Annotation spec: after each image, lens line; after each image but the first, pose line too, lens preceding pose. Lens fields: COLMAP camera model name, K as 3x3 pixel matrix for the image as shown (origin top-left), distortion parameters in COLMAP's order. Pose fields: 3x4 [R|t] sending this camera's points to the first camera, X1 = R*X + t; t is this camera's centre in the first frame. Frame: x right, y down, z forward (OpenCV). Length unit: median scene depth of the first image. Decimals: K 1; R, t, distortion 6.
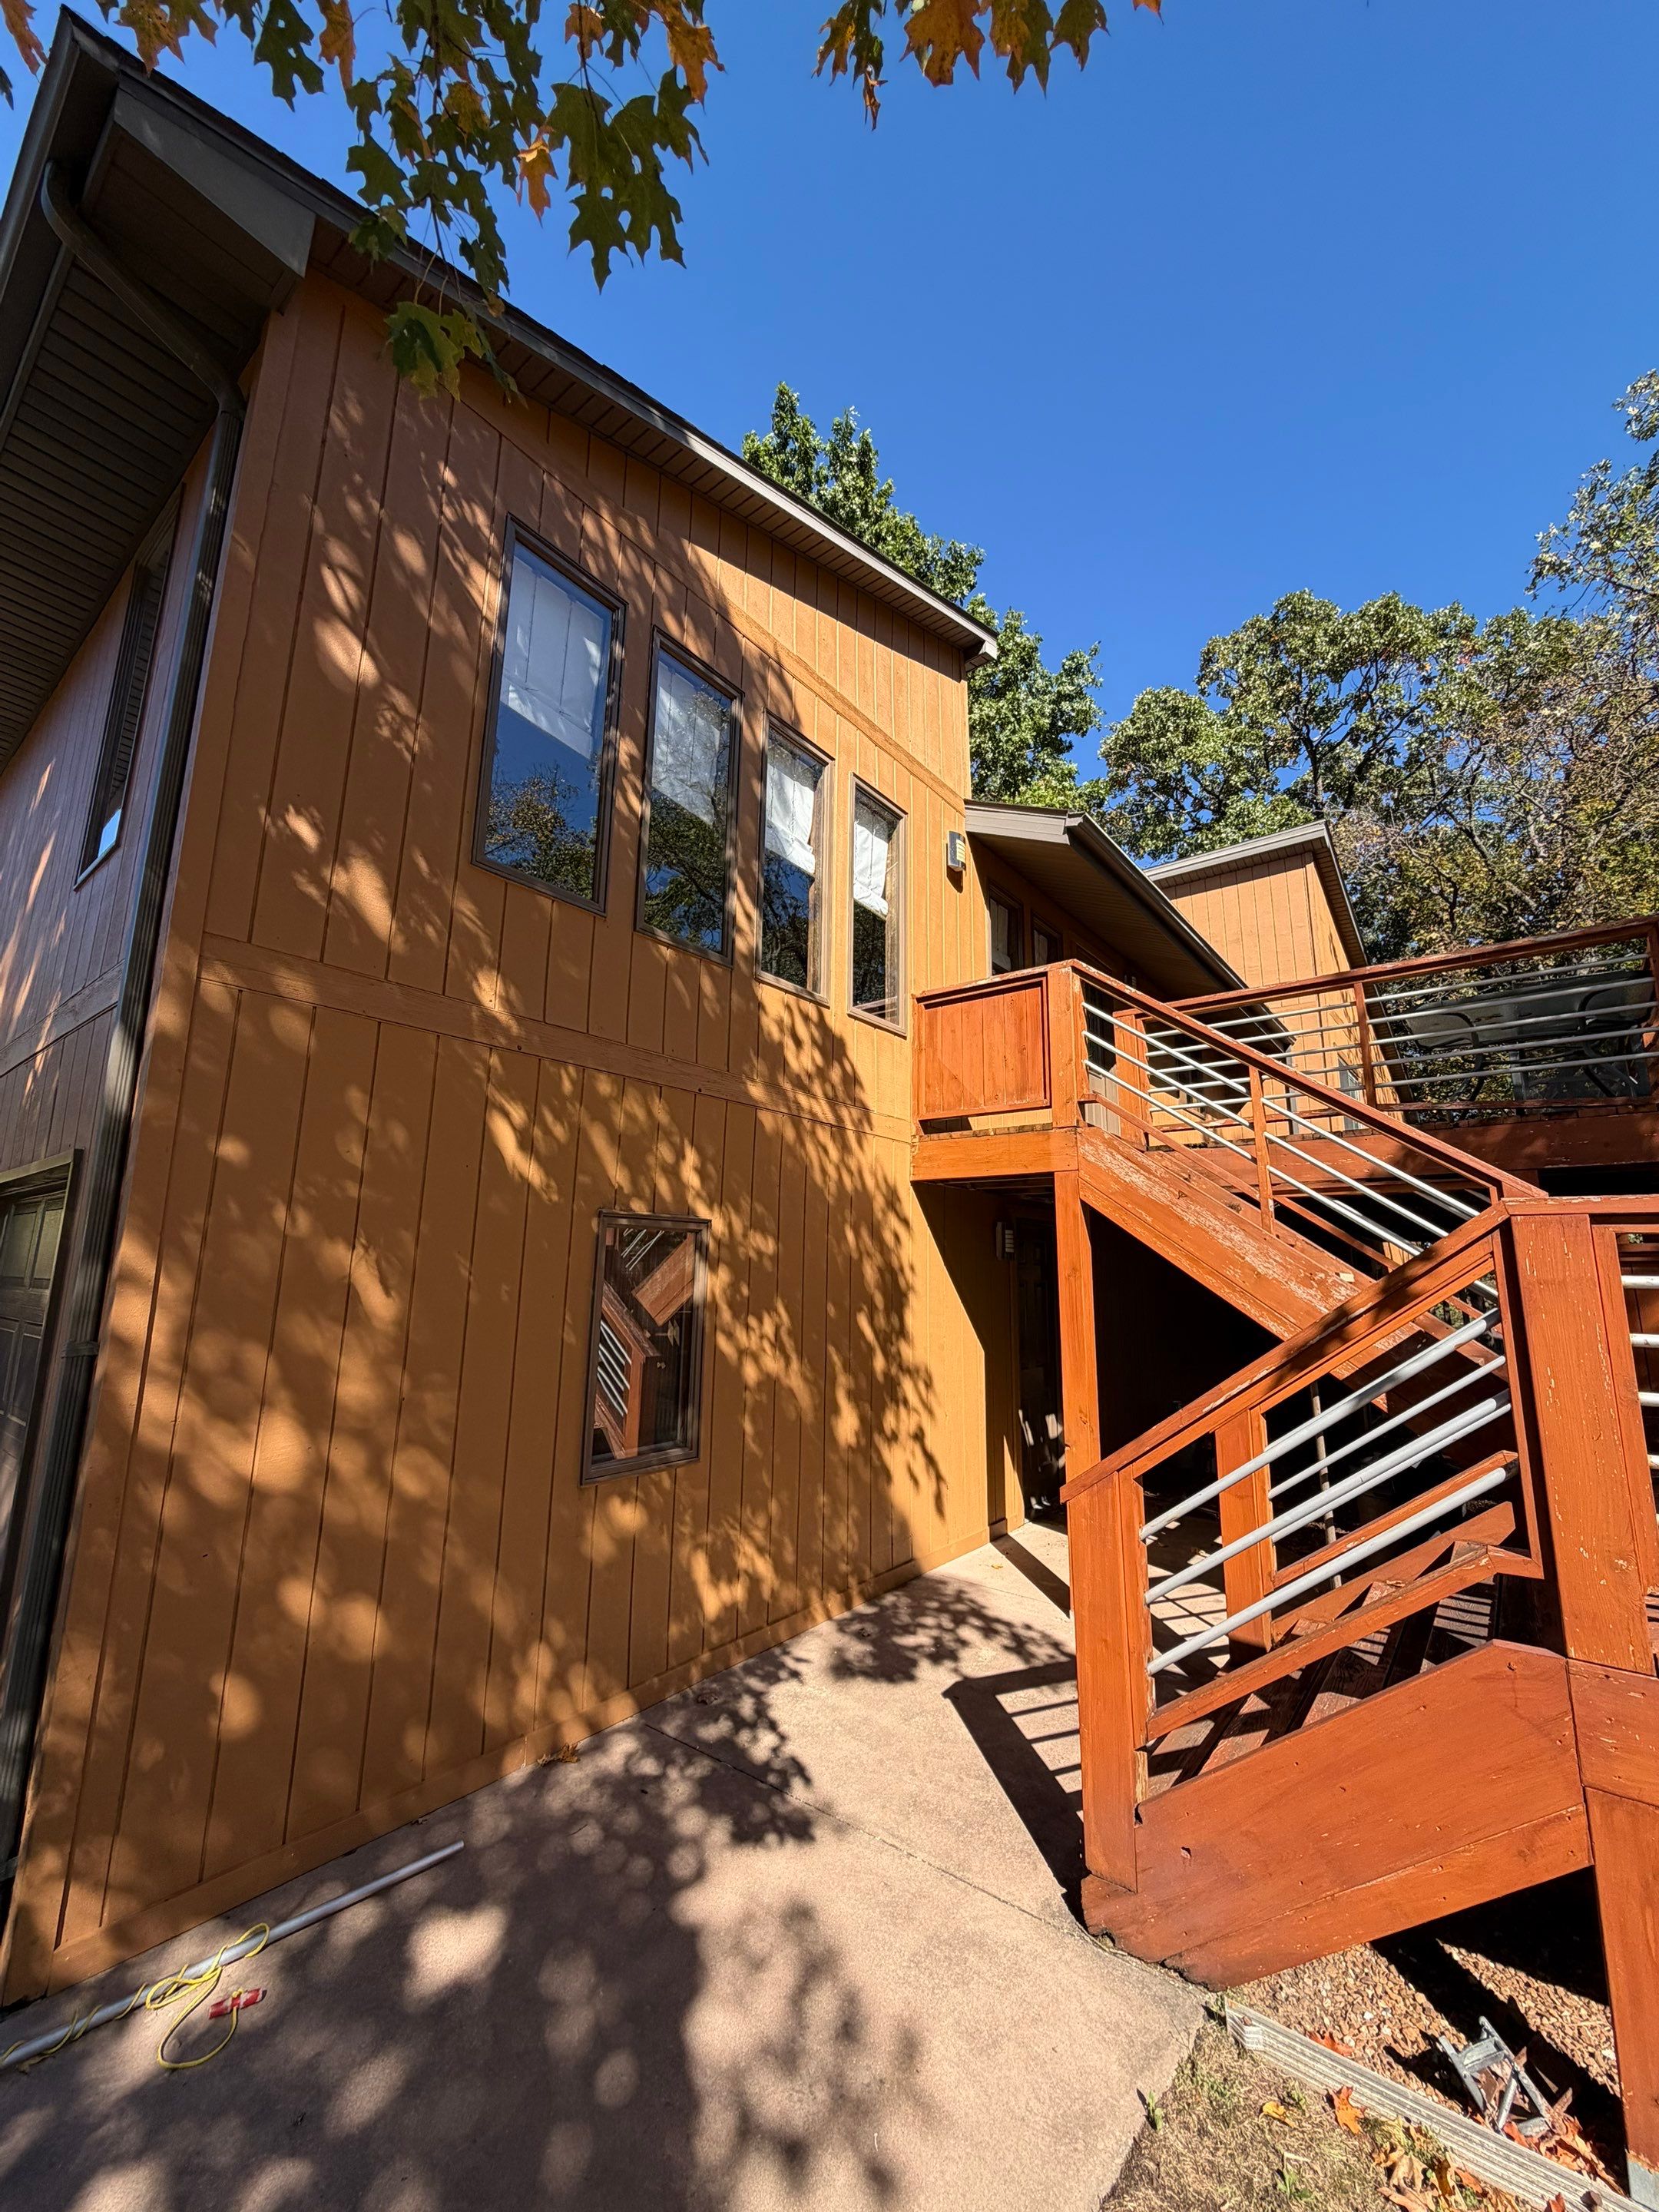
lens RADIAL K [[881.7, 0, 829.5], [0, 881.7, 1106.0], [0, 0, 1]] dist [-0.000268, 0.000340]
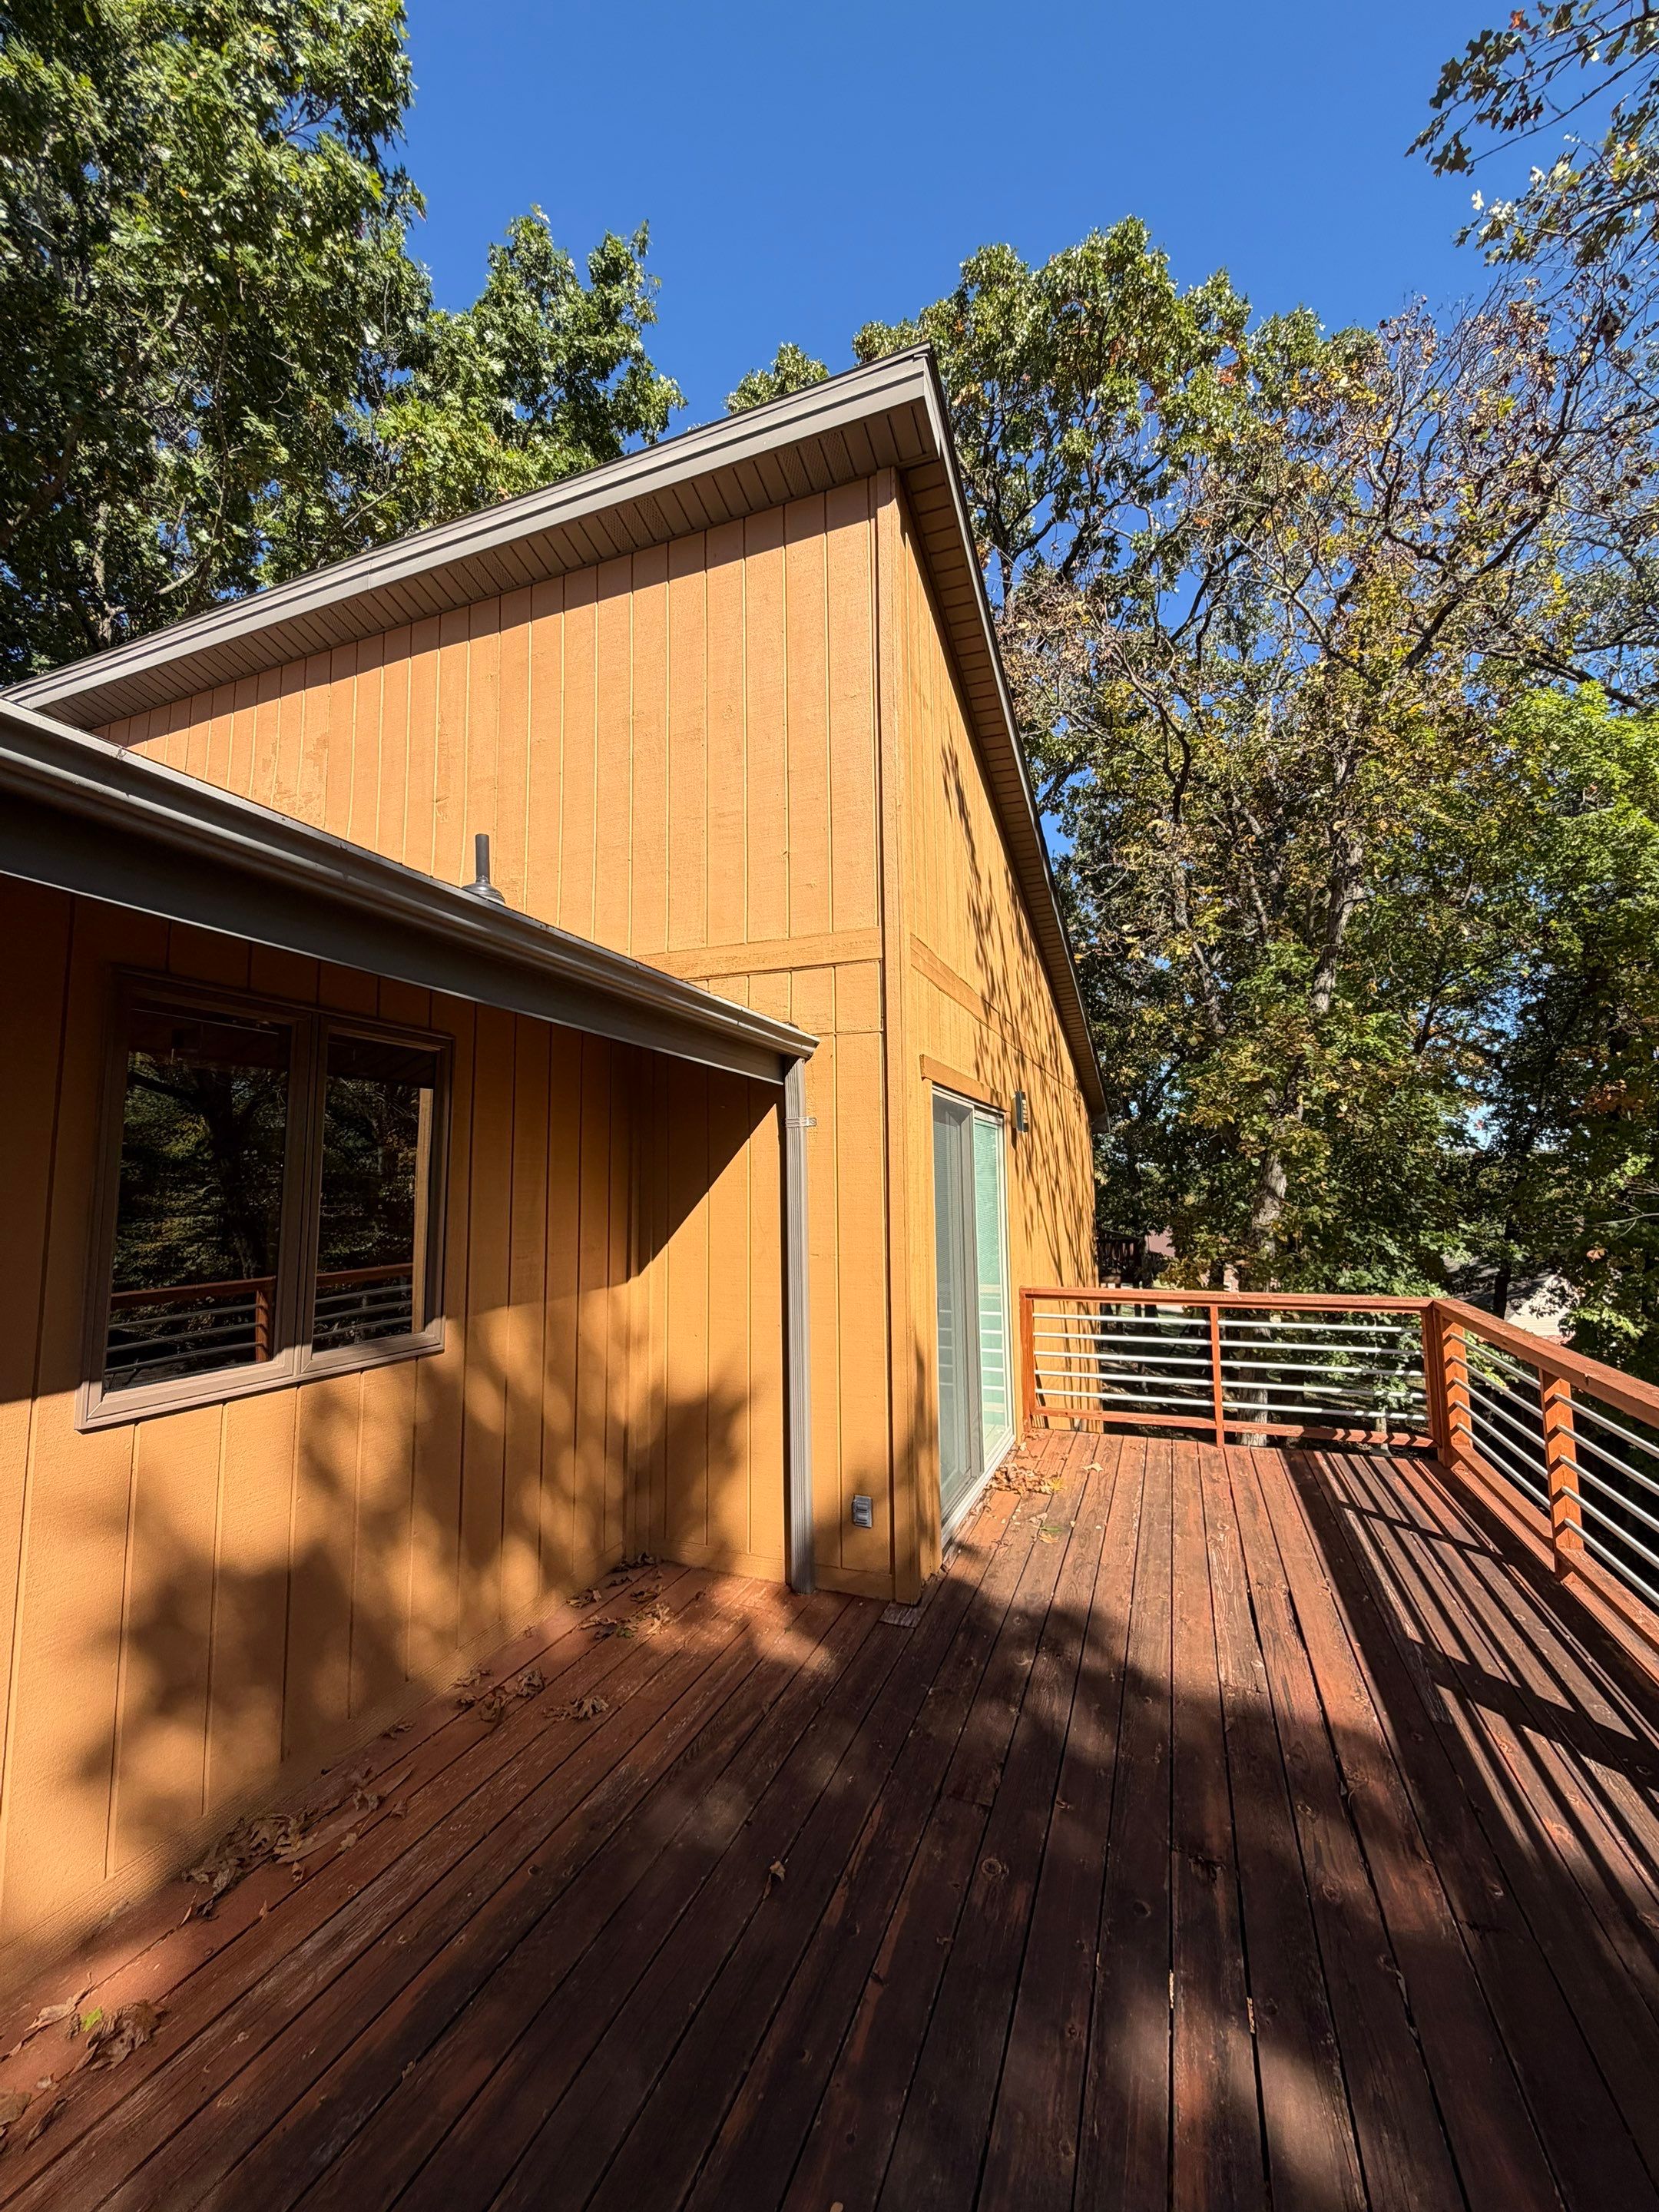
lens RADIAL K [[881.7, 0, 829.5], [0, 881.7, 1106.0], [0, 0, 1]] dist [-0.000268, 0.000340]
pose [[0.957121, 0.014178, 0.289341, 0.684320], [-0.043545, 0.994495, 0.095312, -0.128251], [-0.286396, -0.103824, 0.952469, 1.058559]]
